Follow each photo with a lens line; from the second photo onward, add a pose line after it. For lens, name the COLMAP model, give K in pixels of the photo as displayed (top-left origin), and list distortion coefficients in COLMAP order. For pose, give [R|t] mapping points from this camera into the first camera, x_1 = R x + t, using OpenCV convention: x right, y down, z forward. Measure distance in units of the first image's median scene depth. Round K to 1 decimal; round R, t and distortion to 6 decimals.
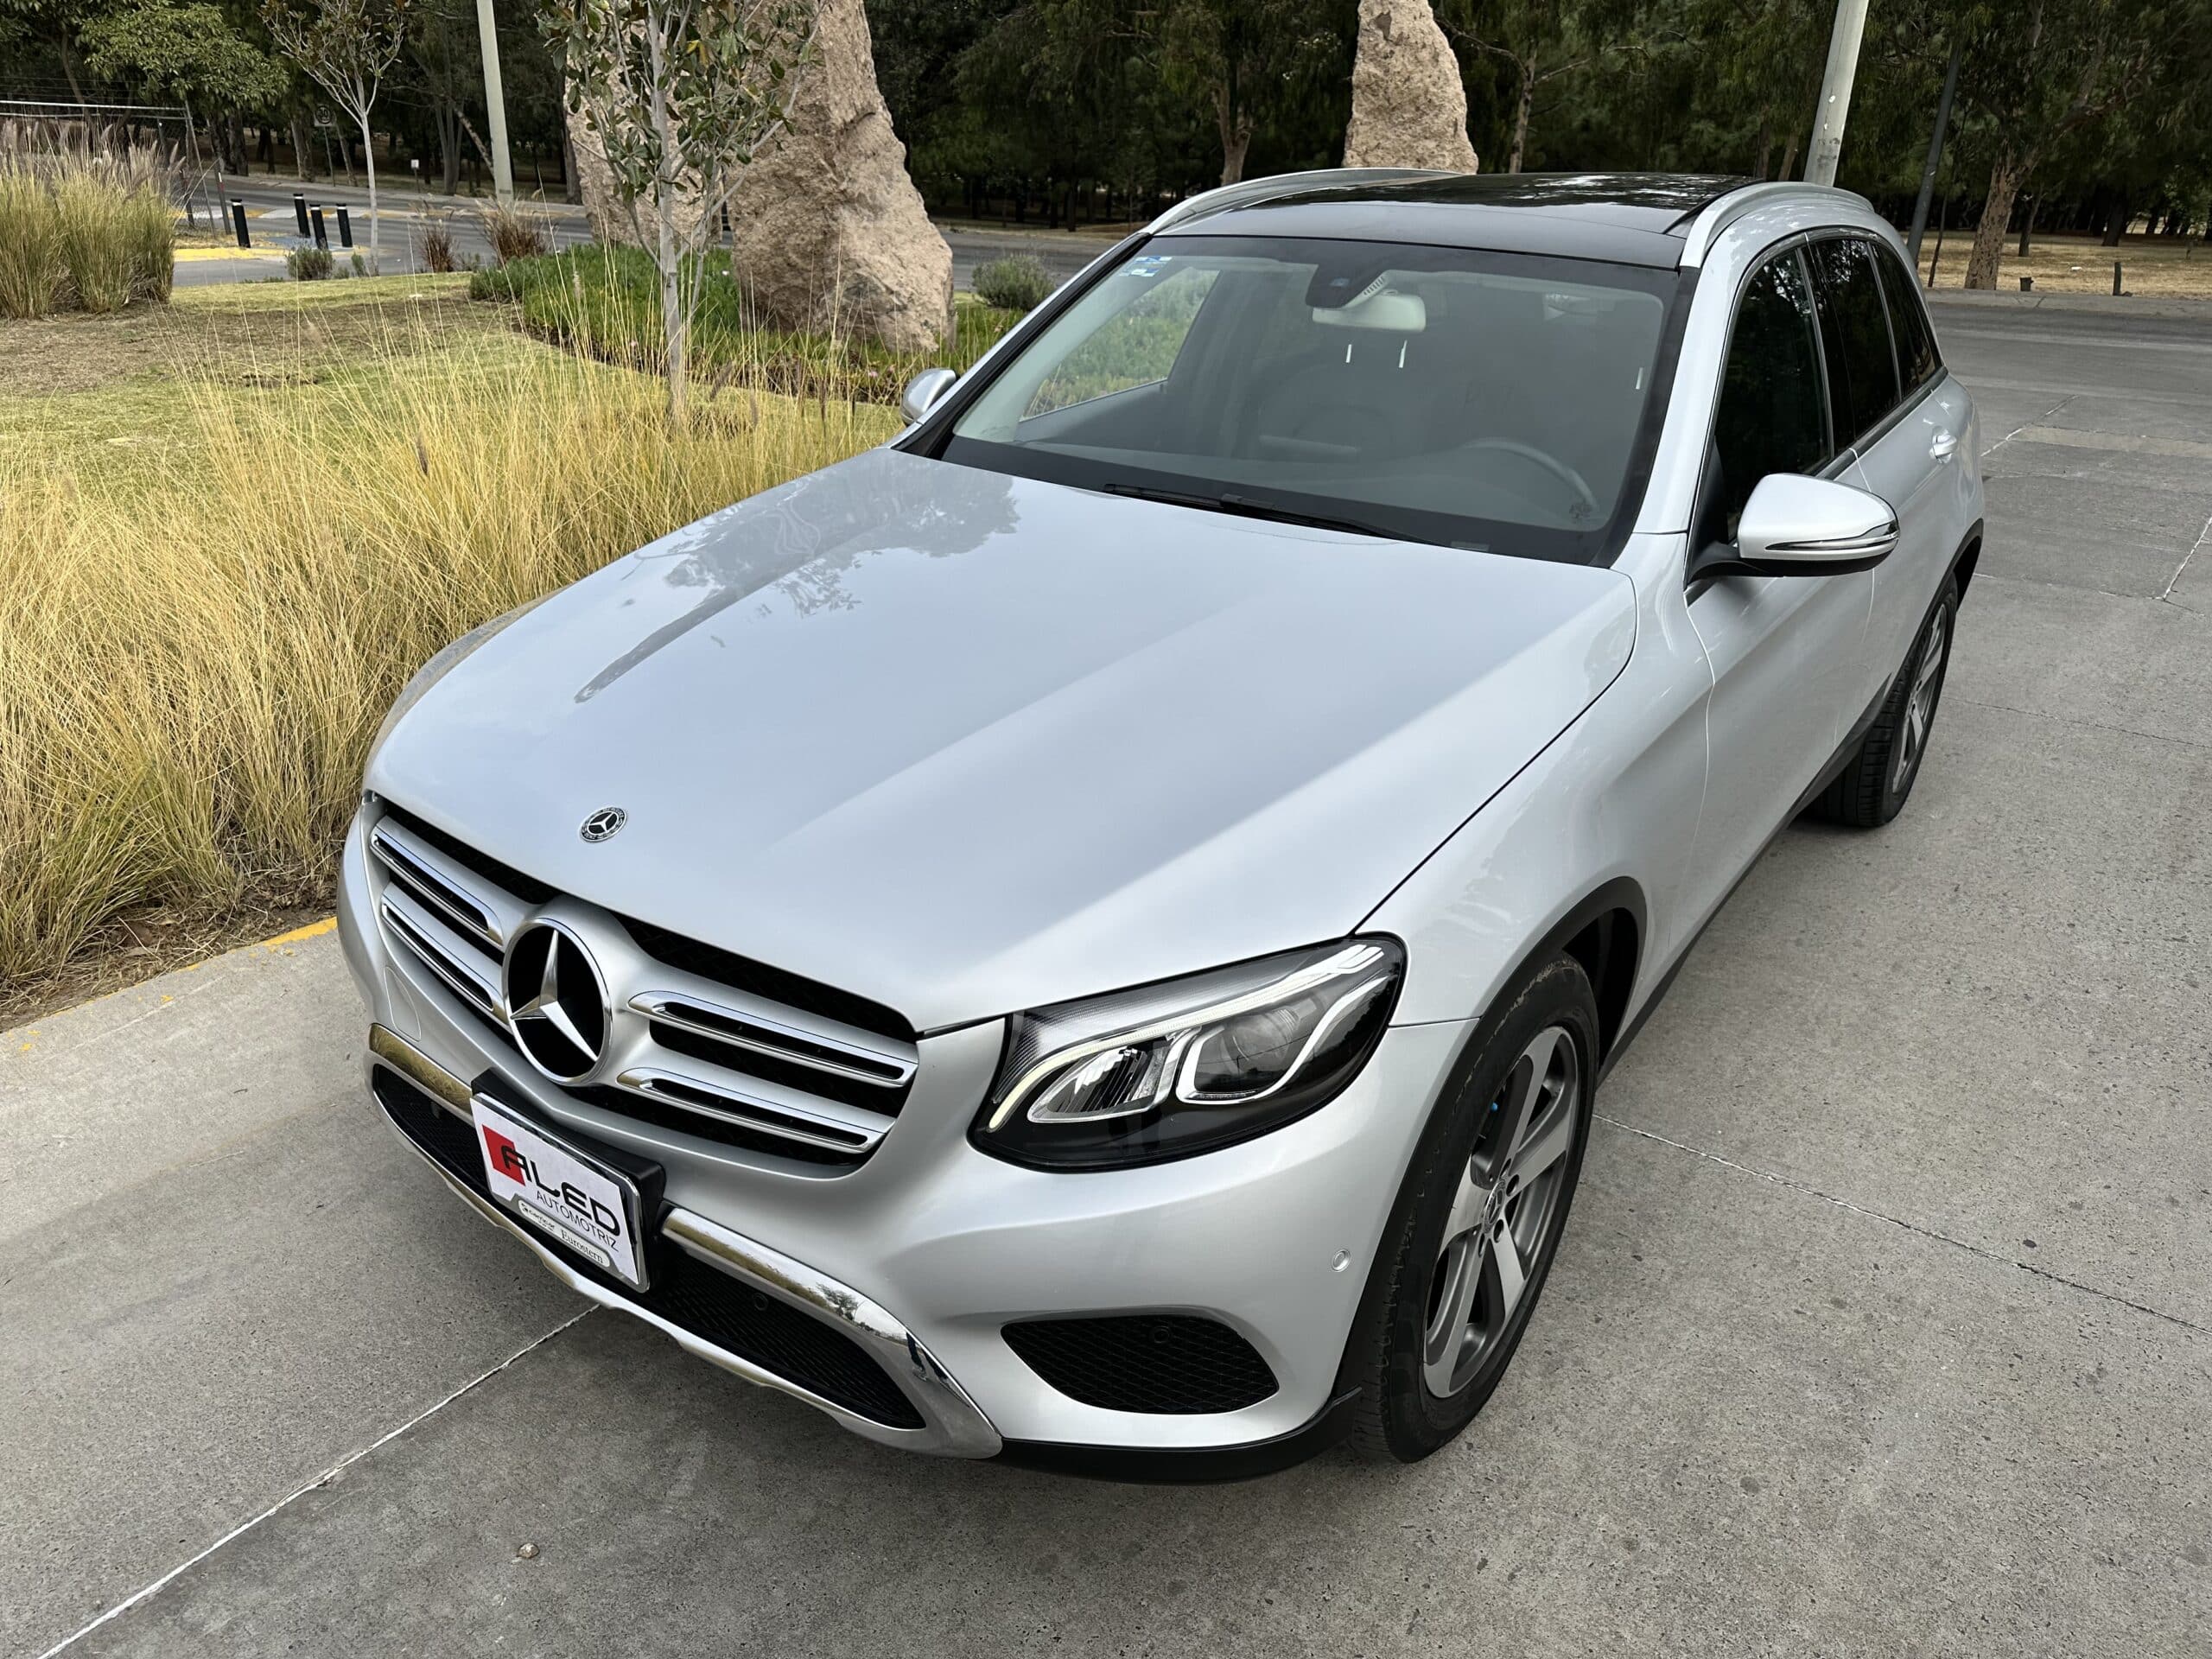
lens RADIAL K [[1552.3, 0, 1091.3], [0, 1552.3, 833.2], [0, 0, 1]] dist [-0.002509, -0.001398]
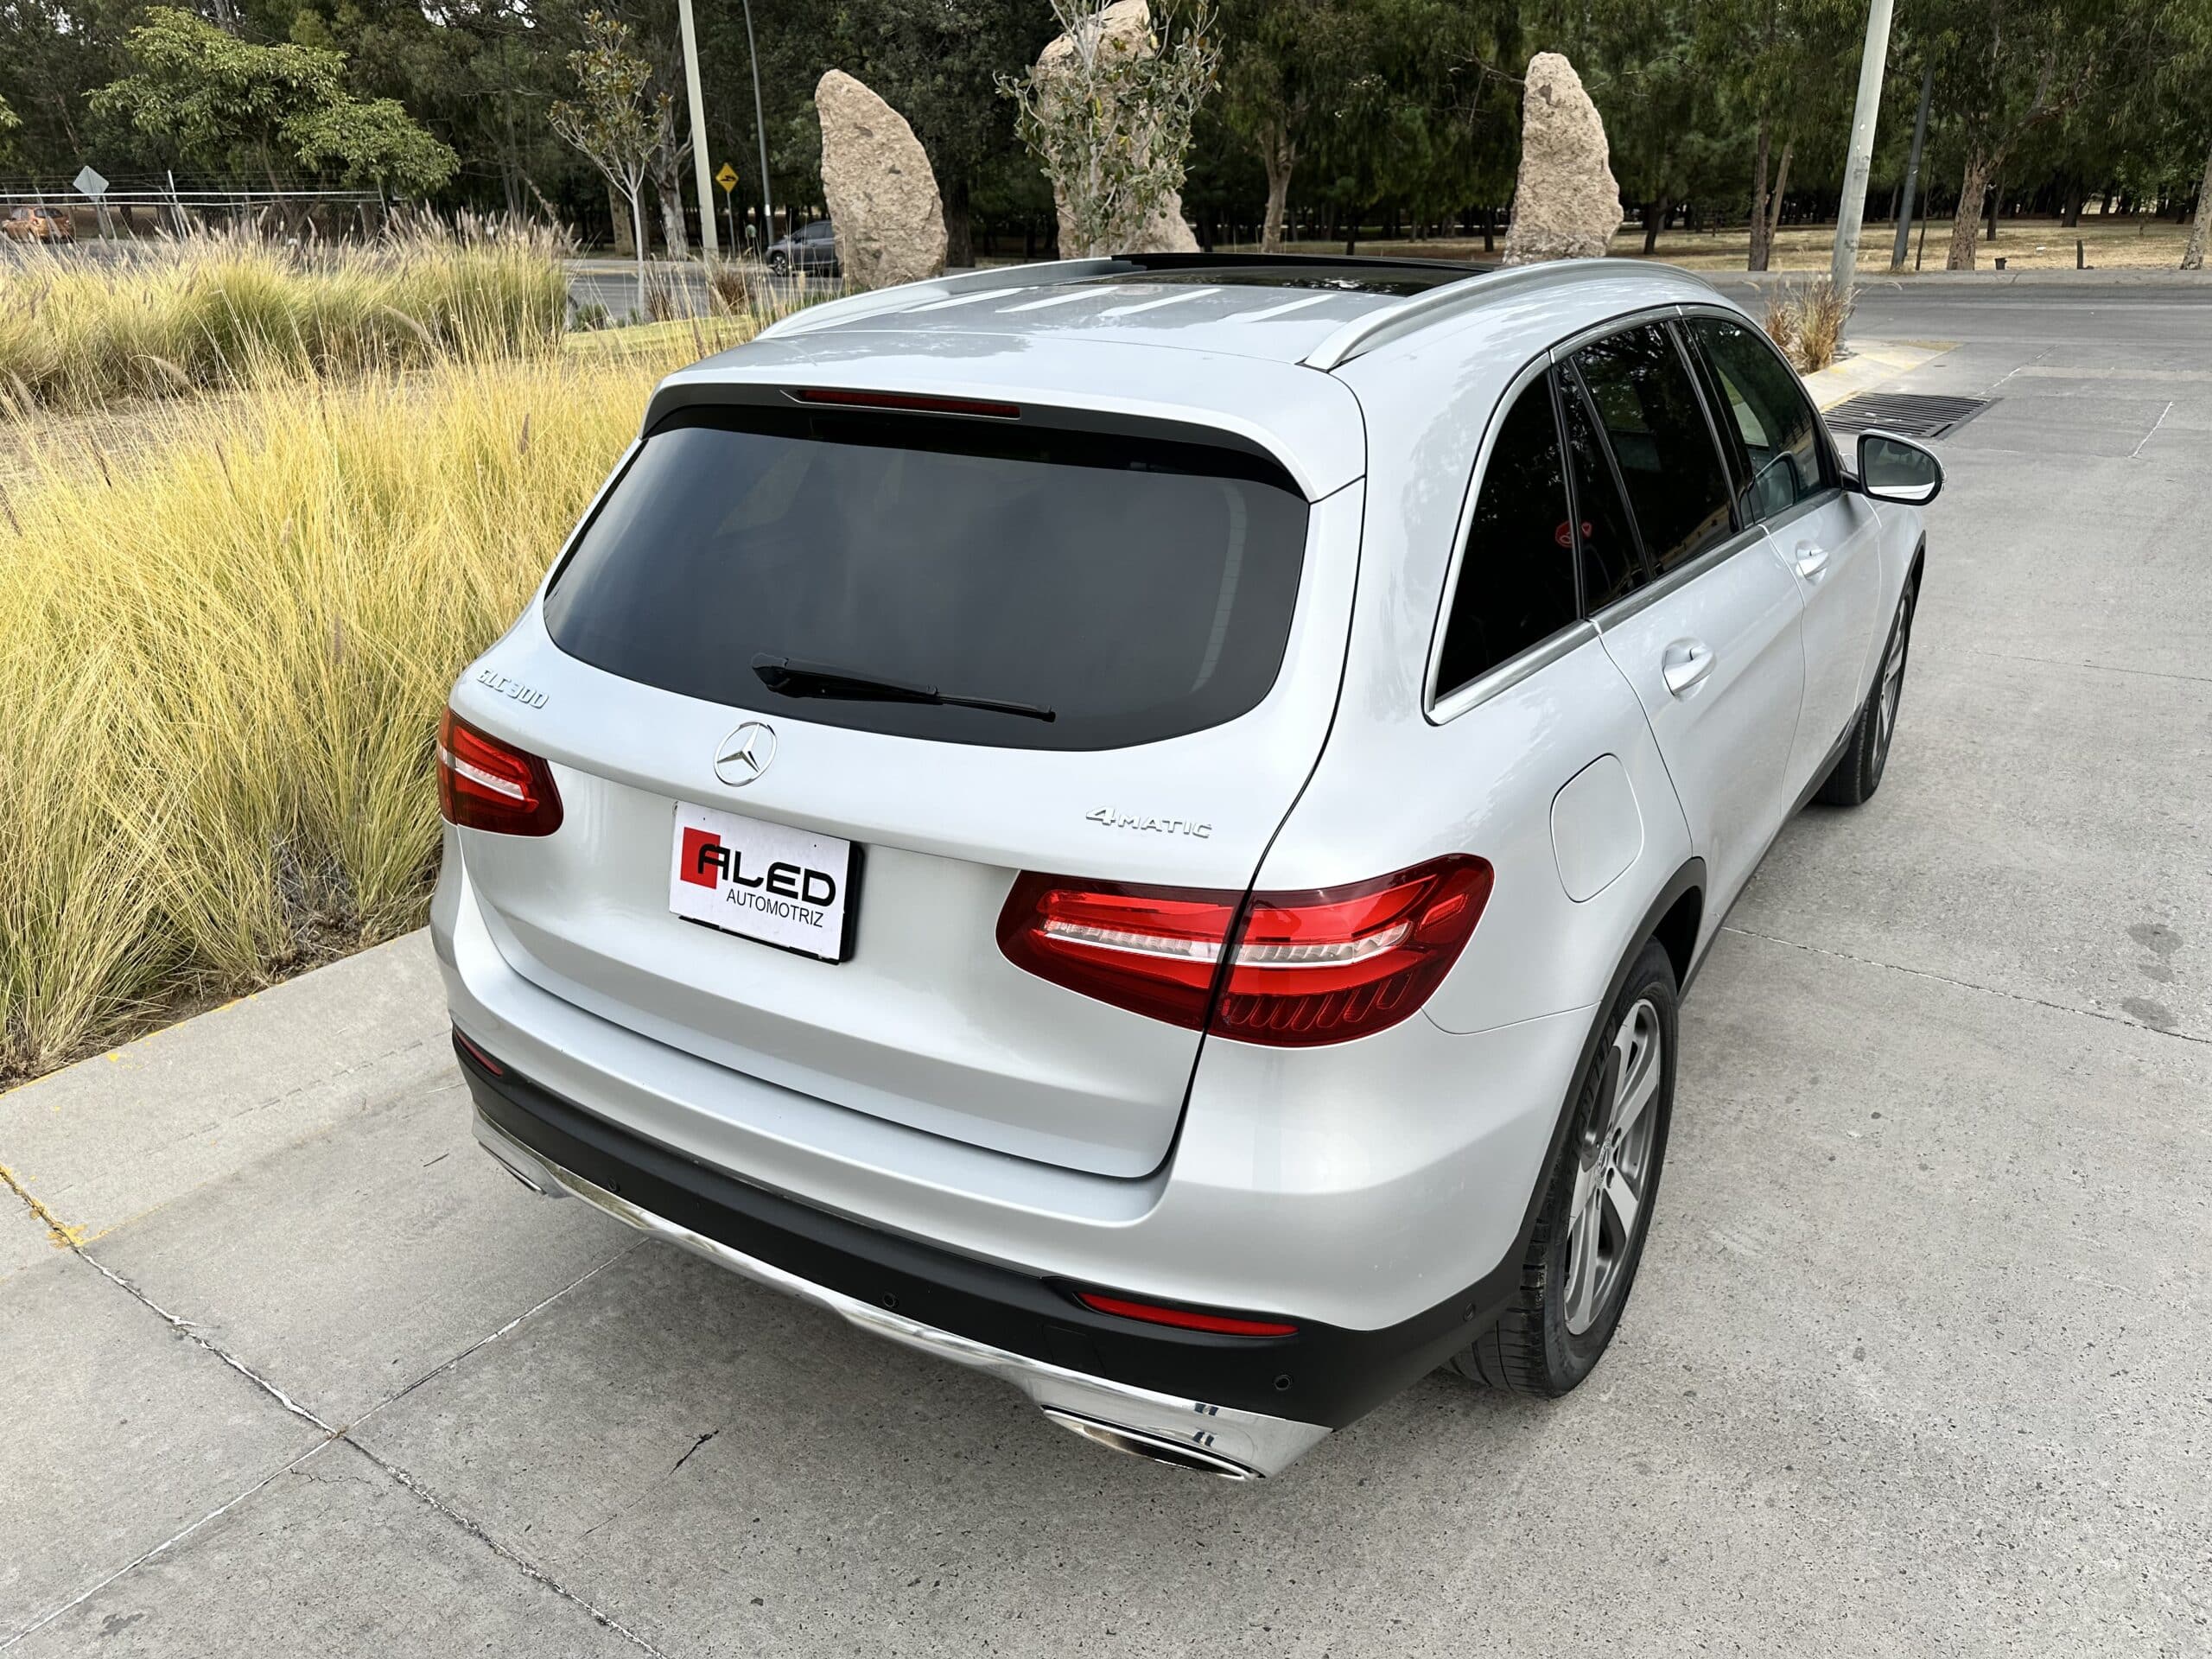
lens RADIAL K [[1552.3, 0, 1118.0], [0, 1552.3, 833.1], [0, 0, 1]] dist [-0.002509, -0.001398]
pose [[0.998326, -0.055997, 0.014482, -0.090235], [0.056242, 0.998271, -0.017095, 0.049529], [-0.013500, 0.017881, 0.999749, -0.130700]]
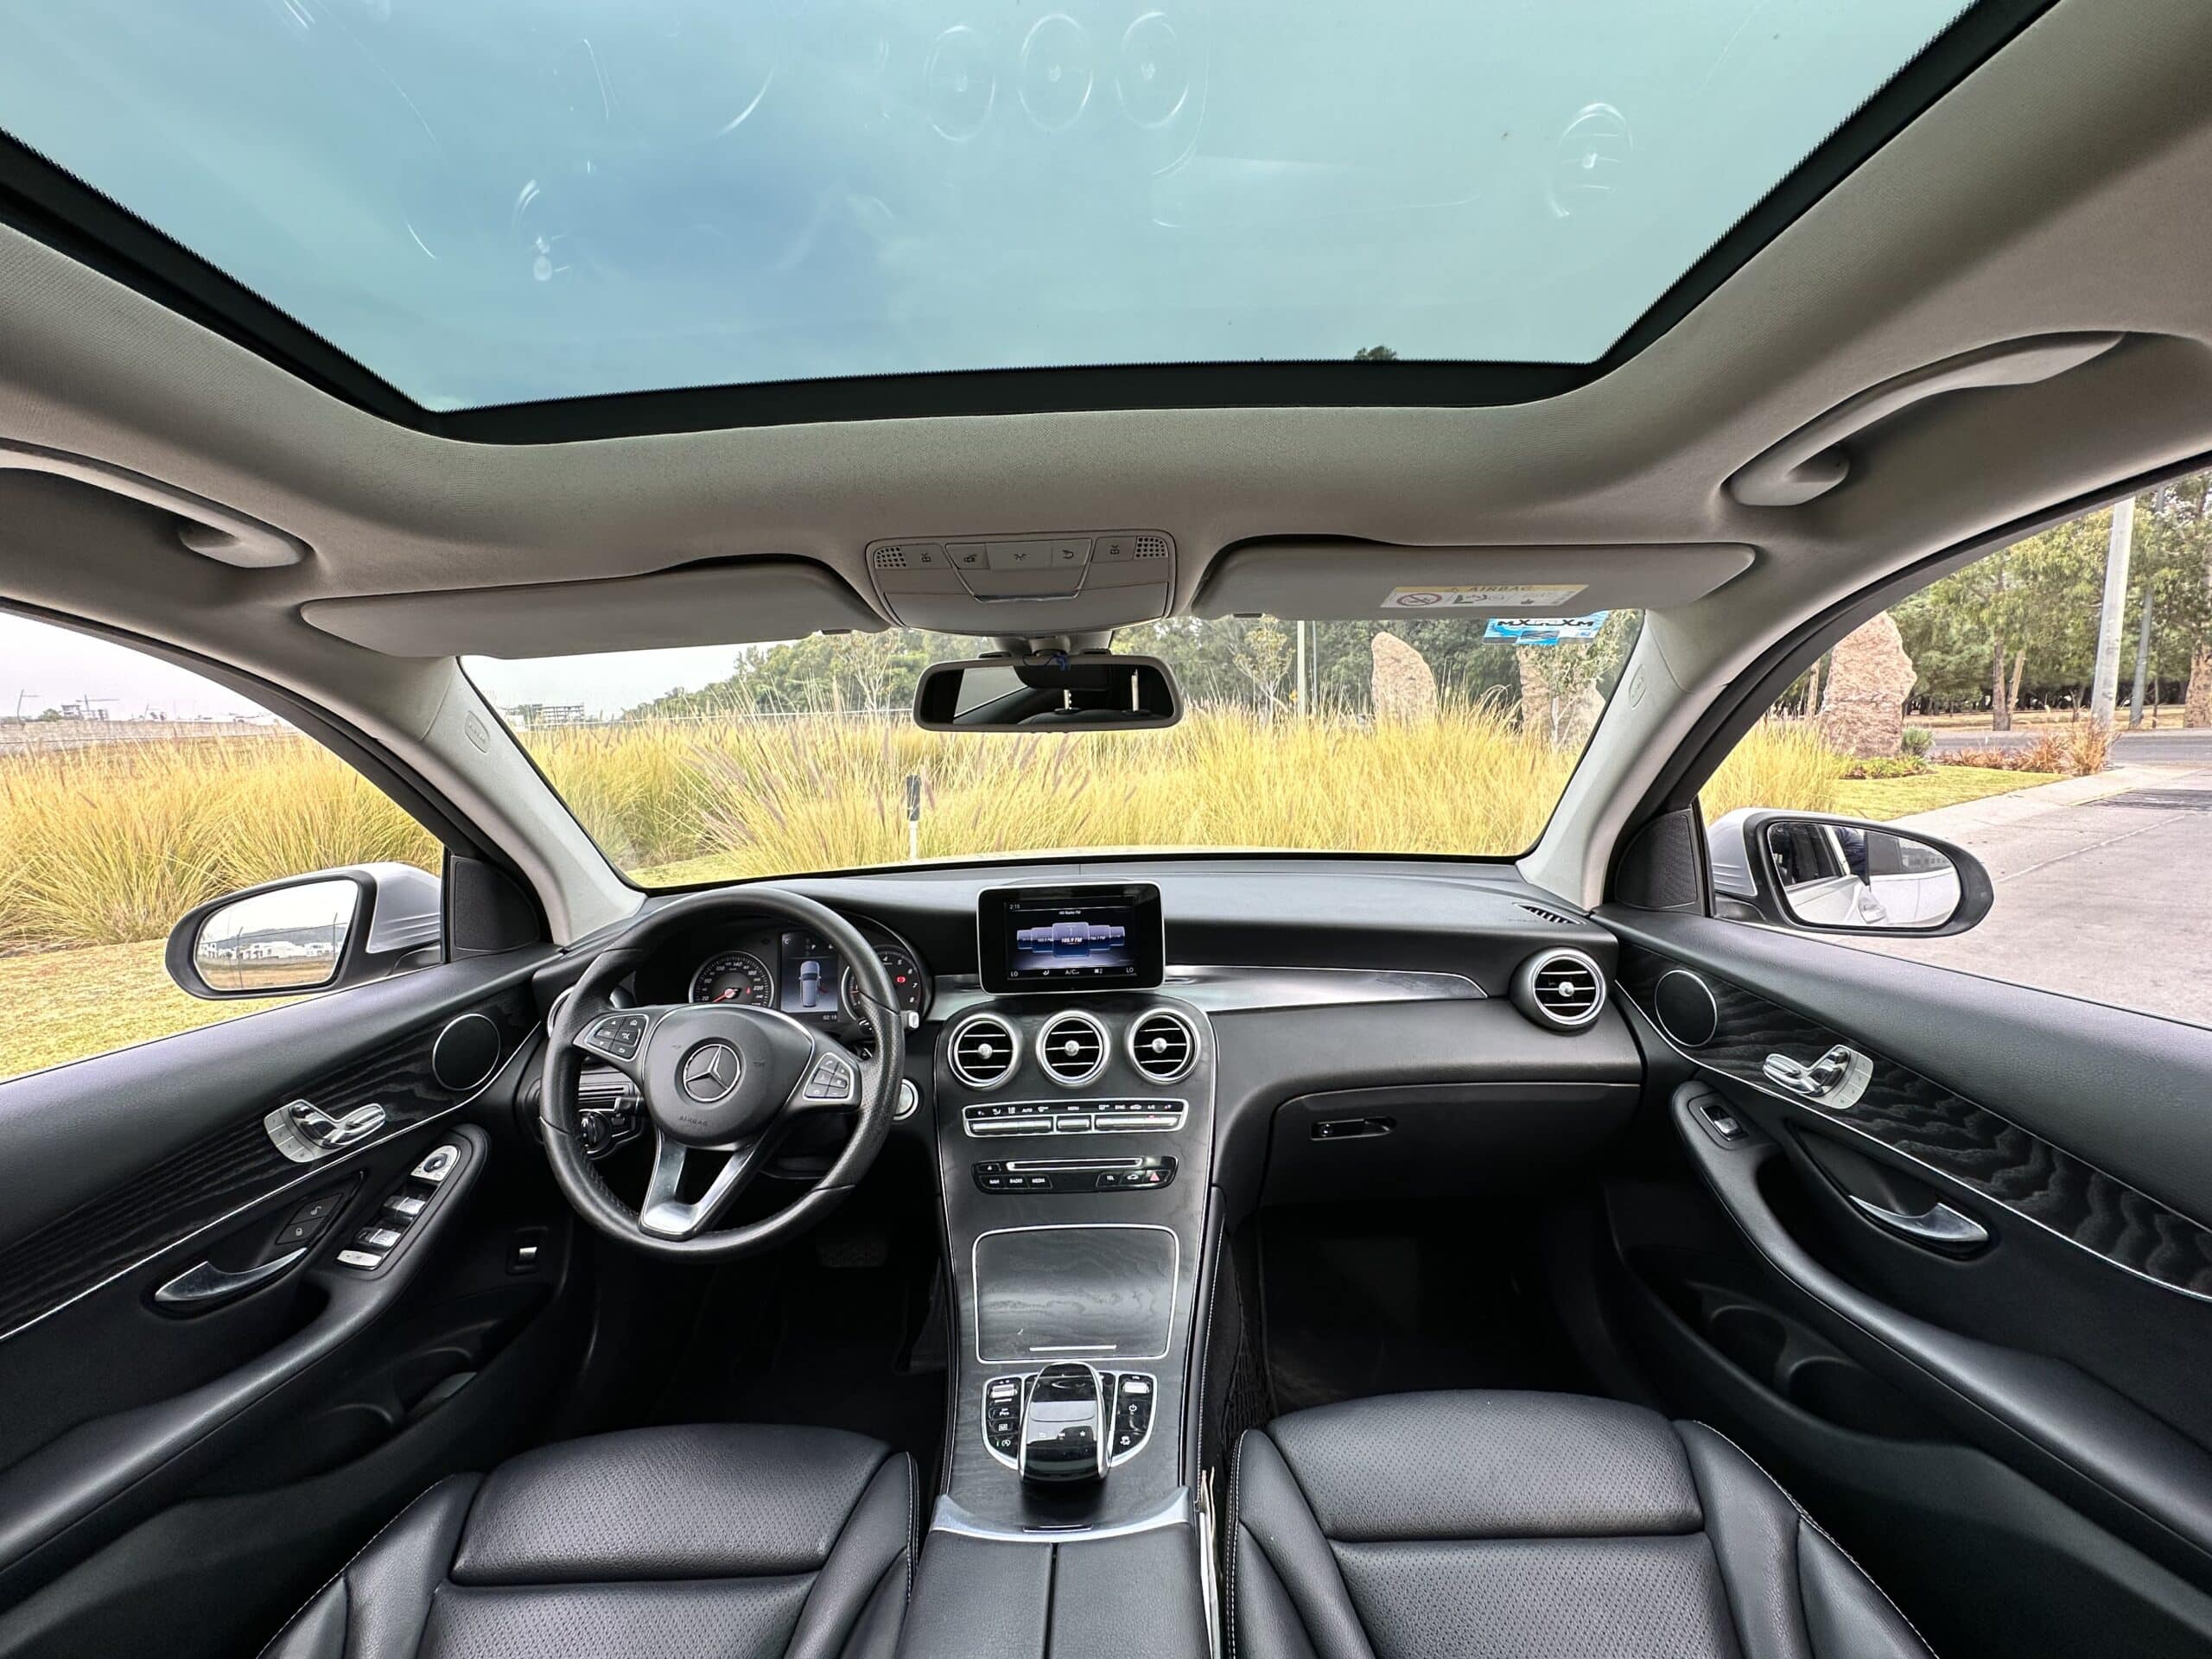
lens RADIAL K [[882.7, 0, 1106.8], [0, 882.7, 827.0], [0, 0, 1]] dist [0.000344, -0.000104]
pose [[0.928815, -0.021877, -0.369899, -0.129594], [-0.085168, 0.958926, -0.270569, 0.083089], [0.360624, 0.282812, 0.888801, -0.167418]]
